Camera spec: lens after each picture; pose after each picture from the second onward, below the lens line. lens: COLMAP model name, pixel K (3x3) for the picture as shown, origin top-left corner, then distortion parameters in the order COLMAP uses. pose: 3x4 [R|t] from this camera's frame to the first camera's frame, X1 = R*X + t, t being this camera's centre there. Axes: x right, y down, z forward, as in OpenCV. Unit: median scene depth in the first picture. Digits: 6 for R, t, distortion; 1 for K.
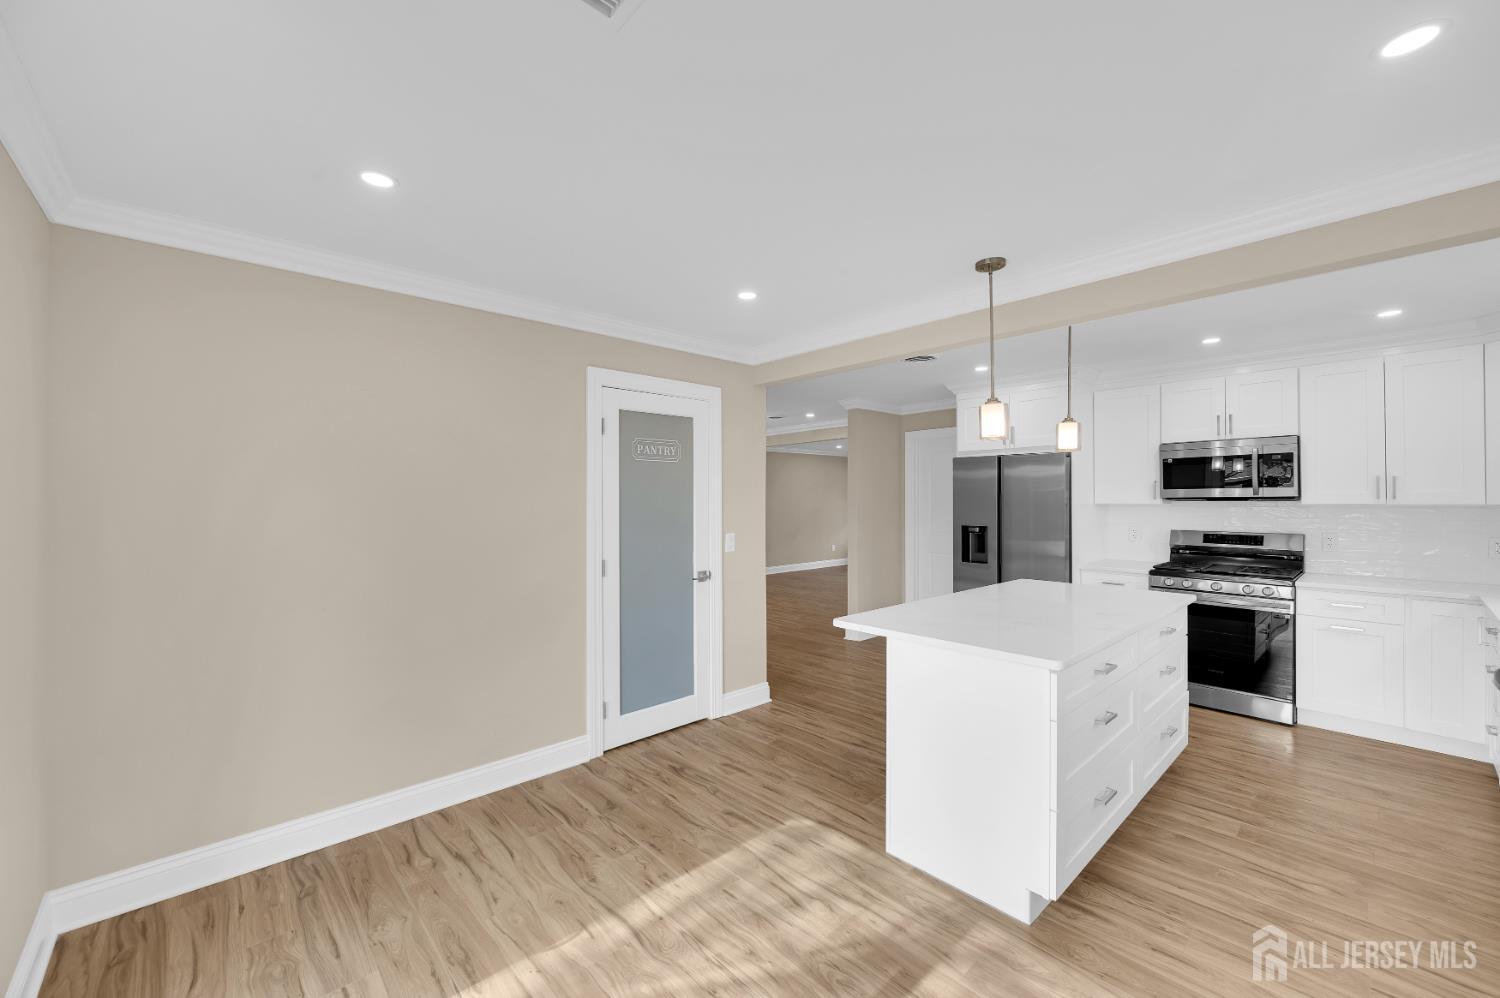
lens RADIAL K [[593.8, 0, 747.6], [0, 593.8, 498.2], [0, 0, 1]] dist [0.002080, 0.000171]
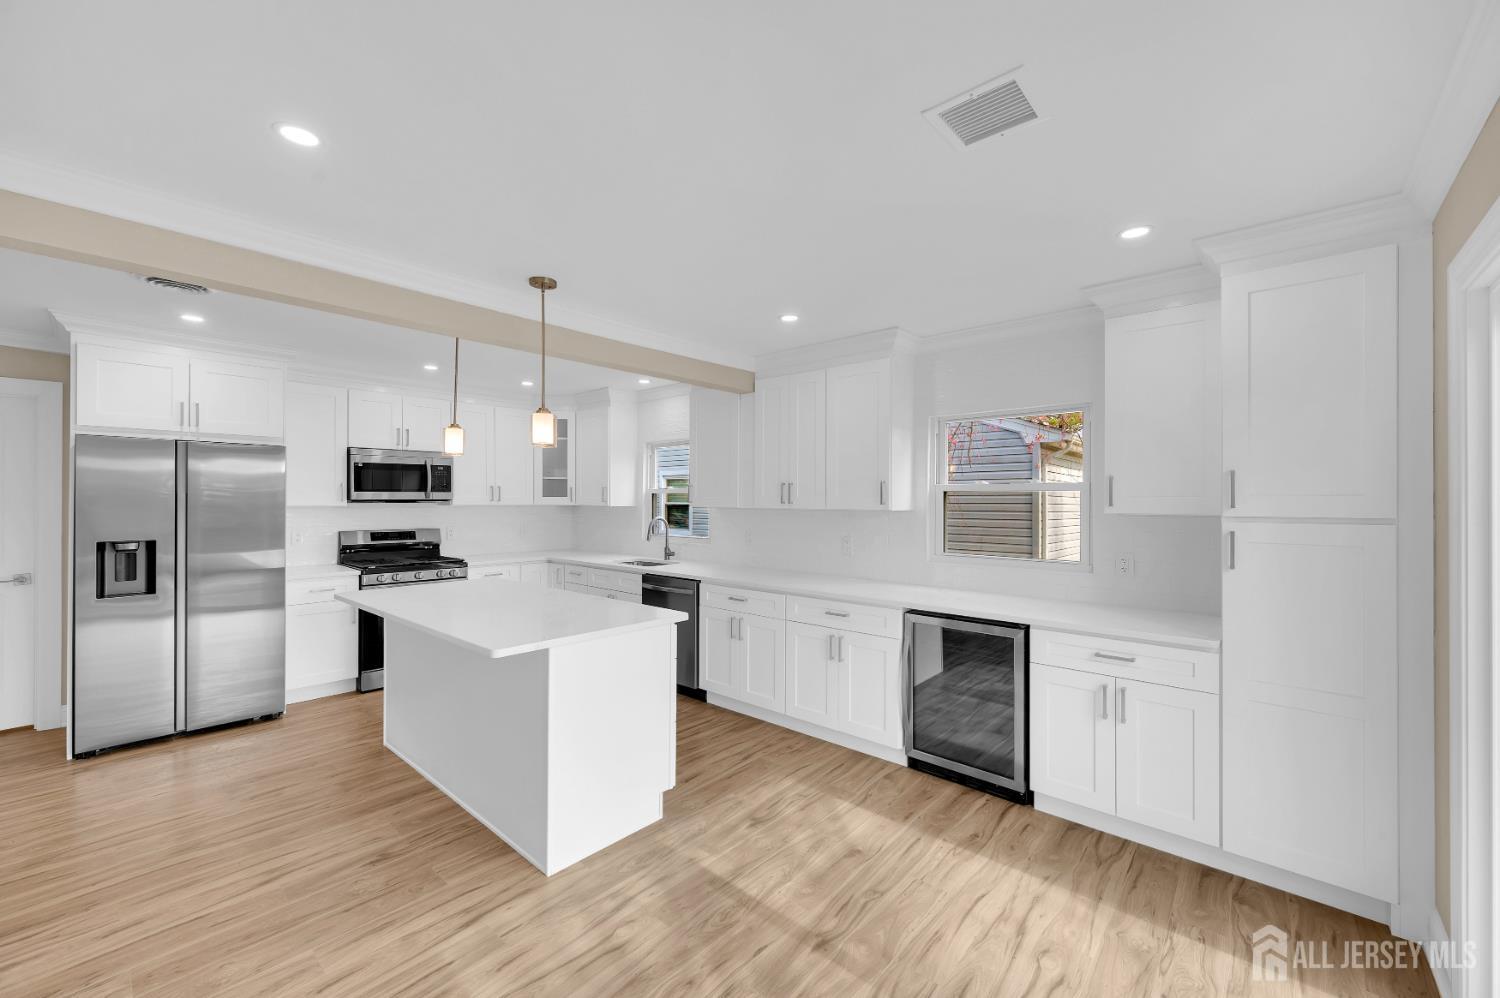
lens RADIAL K [[593.8, 0, 747.6], [0, 593.8, 498.2], [0, 0, 1]] dist [0.002080, 0.000171]
pose [[-0.097956, 0.006159, 0.995172, -0.472743], [-0.003974, 0.999970, -0.006580, 0.000740], [-0.995183, -0.004599, -0.097929, 0.501894]]
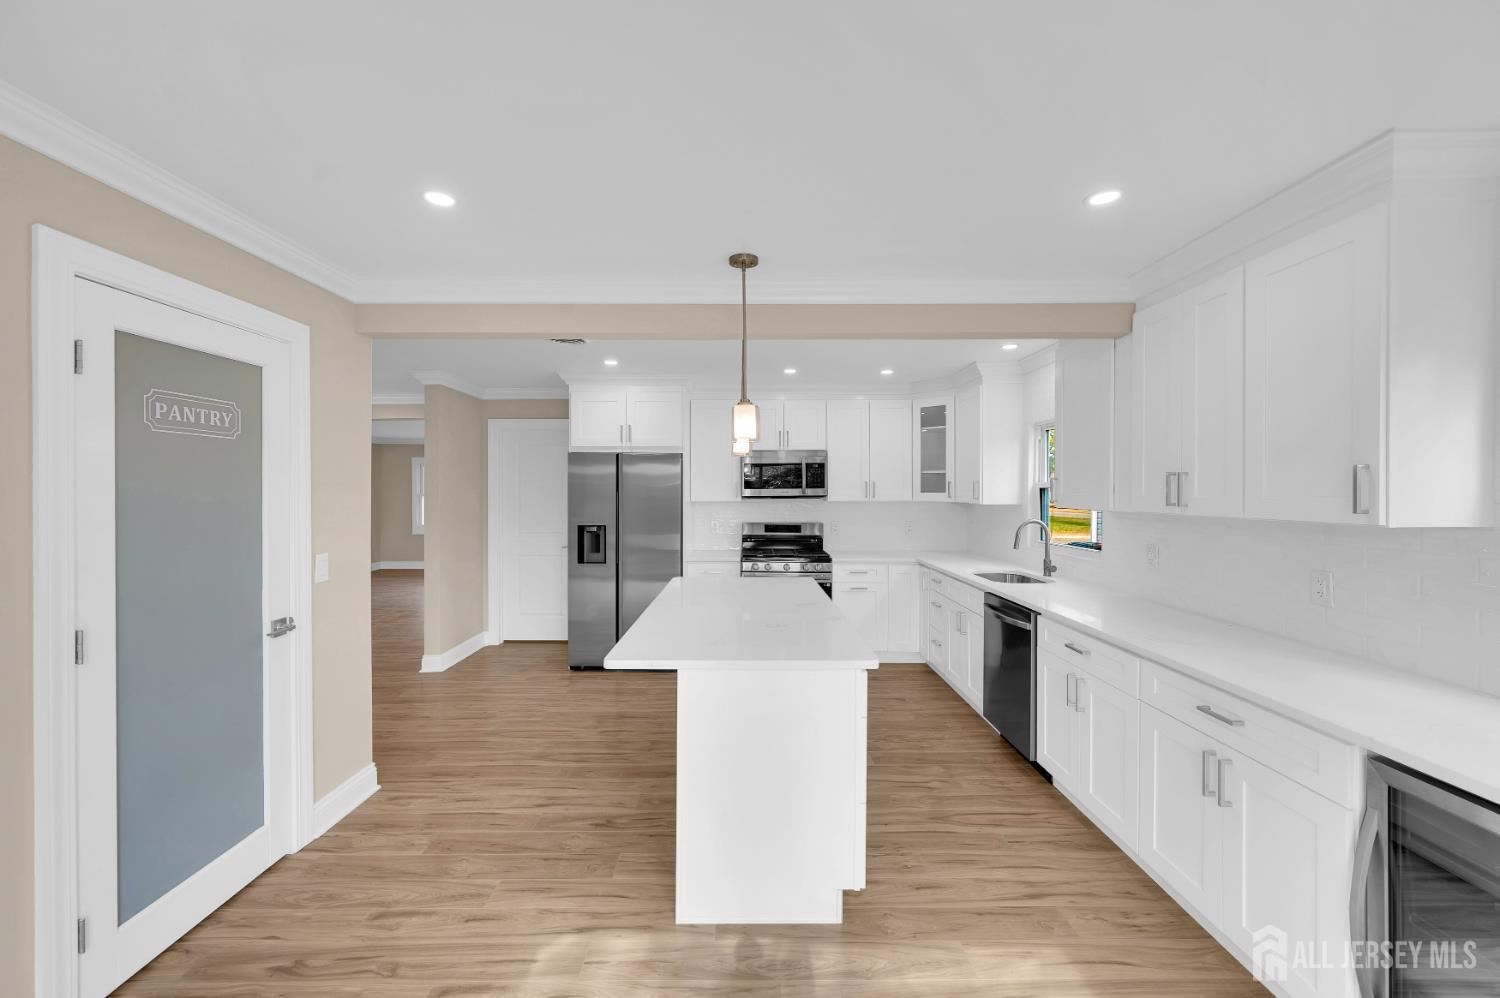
lens RADIAL K [[591.1, 0, 746.3], [0, 591.1, 493.6], [0, 0, 1]] dist [0.000835, -0.000003]
pose [[0.675991, 0.000558, 0.736909, -0.203723], [-0.004234, 0.999986, 0.003127, -0.011091], [-0.736898, -0.005233, 0.675984, 0.234210]]
